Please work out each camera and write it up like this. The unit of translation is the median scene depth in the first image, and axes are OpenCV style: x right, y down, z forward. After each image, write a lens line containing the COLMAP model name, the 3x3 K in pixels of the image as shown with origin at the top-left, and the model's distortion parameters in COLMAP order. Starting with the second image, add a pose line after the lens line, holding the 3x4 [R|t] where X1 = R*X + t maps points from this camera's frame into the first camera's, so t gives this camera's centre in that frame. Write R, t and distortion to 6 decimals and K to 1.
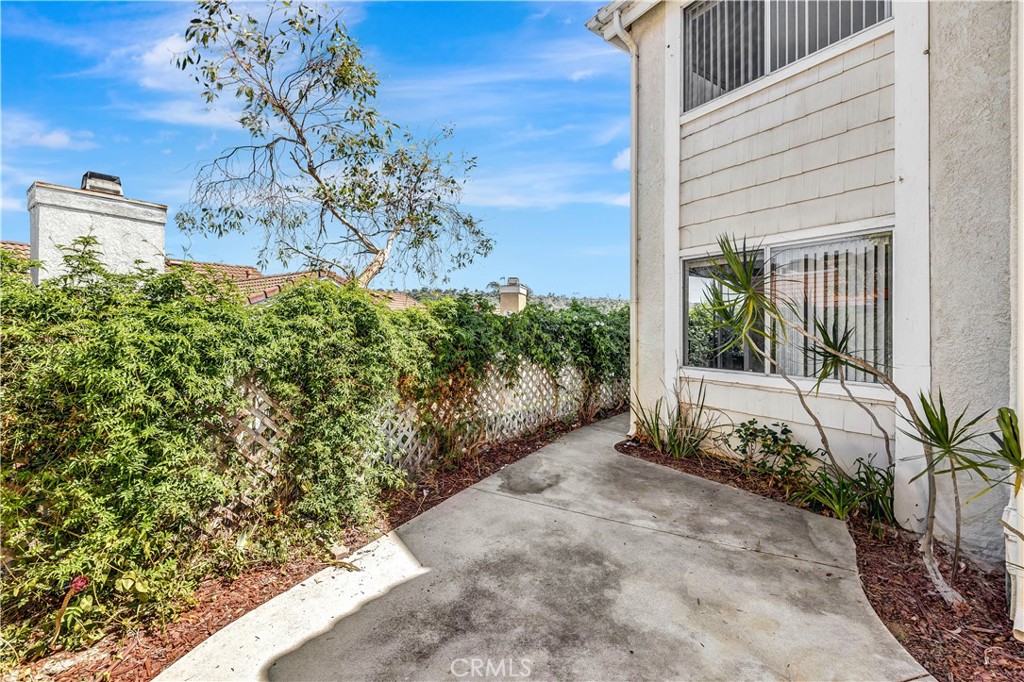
lens RADIAL K [[417.9, 0, 511.2], [0, 417.9, 327.3], [0, 0, 1]] dist [-0.000387, 0.000018]
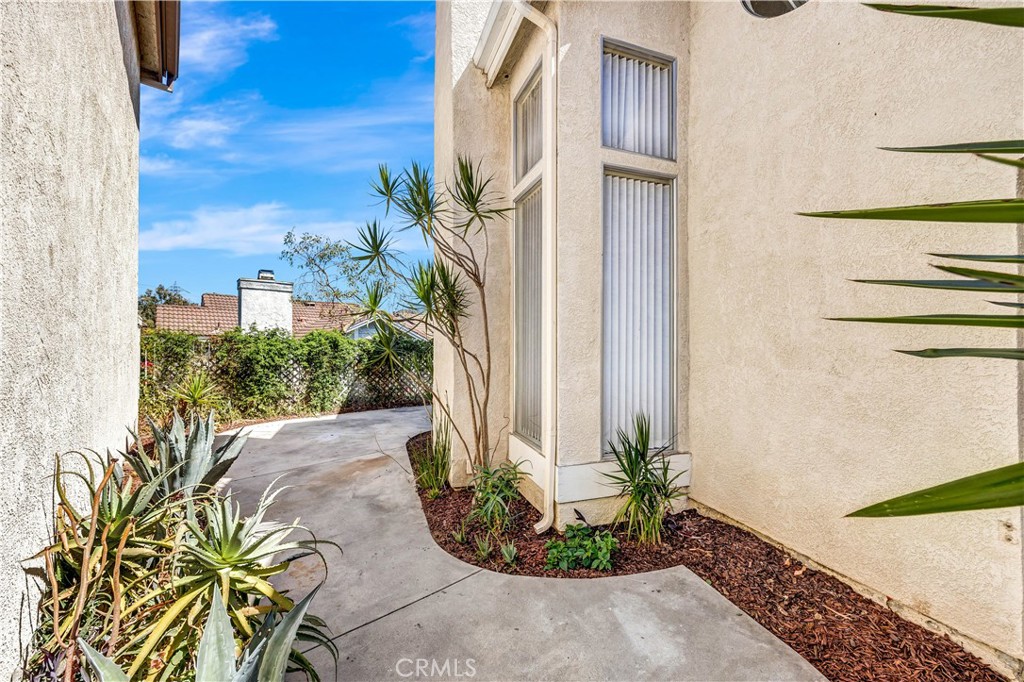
lens RADIAL K [[412.9, 0, 512.0], [0, 412.9, 341.0], [0, 0, 1]] dist [-0.000200, 0.000010]
pose [[0.966890, 0.005266, -0.255140, 2.524869], [-0.007814, 0.999929, -0.008974, -0.023580], [0.255075, 0.010670, 0.966862, -2.322858]]
